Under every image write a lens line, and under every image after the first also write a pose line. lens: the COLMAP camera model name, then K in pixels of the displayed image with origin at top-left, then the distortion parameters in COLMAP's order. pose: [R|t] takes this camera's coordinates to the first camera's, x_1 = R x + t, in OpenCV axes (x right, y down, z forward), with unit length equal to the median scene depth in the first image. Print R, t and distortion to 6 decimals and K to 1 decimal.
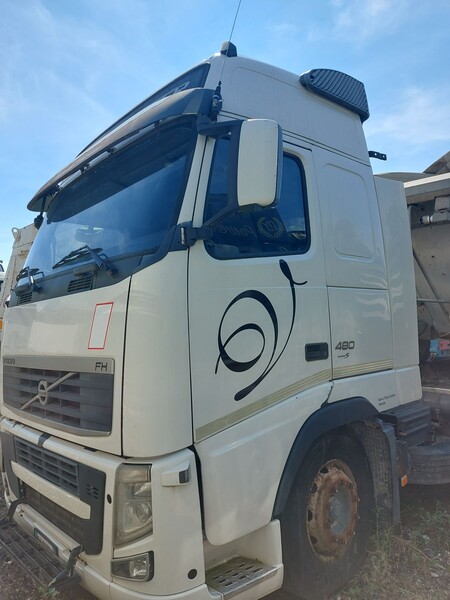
lens RADIAL K [[421.6, 0, 225.0], [0, 421.6, 300.0], [0, 0, 1]] dist [0.087563, -0.088984]
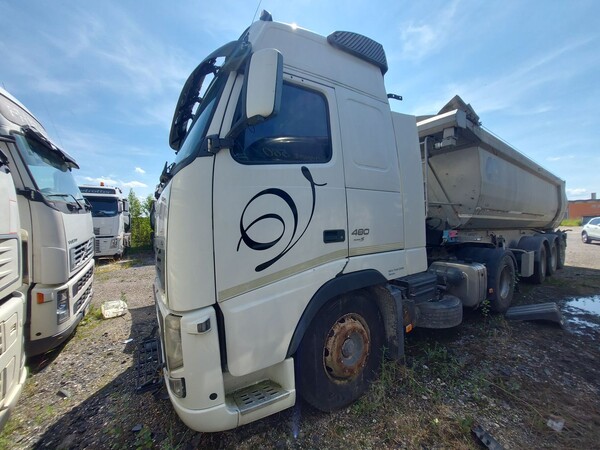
lens RADIAL K [[238.6, 0, 301.4], [0, 238.6, 221.5], [0, 0, 1]] dist [-0.015614, 0.000112]
pose [[0.989390, -0.005663, -0.145171, 0.220345], [0.011857, 0.999054, 0.041838, 0.042616], [0.144797, -0.043115, 0.988522, 0.236417]]
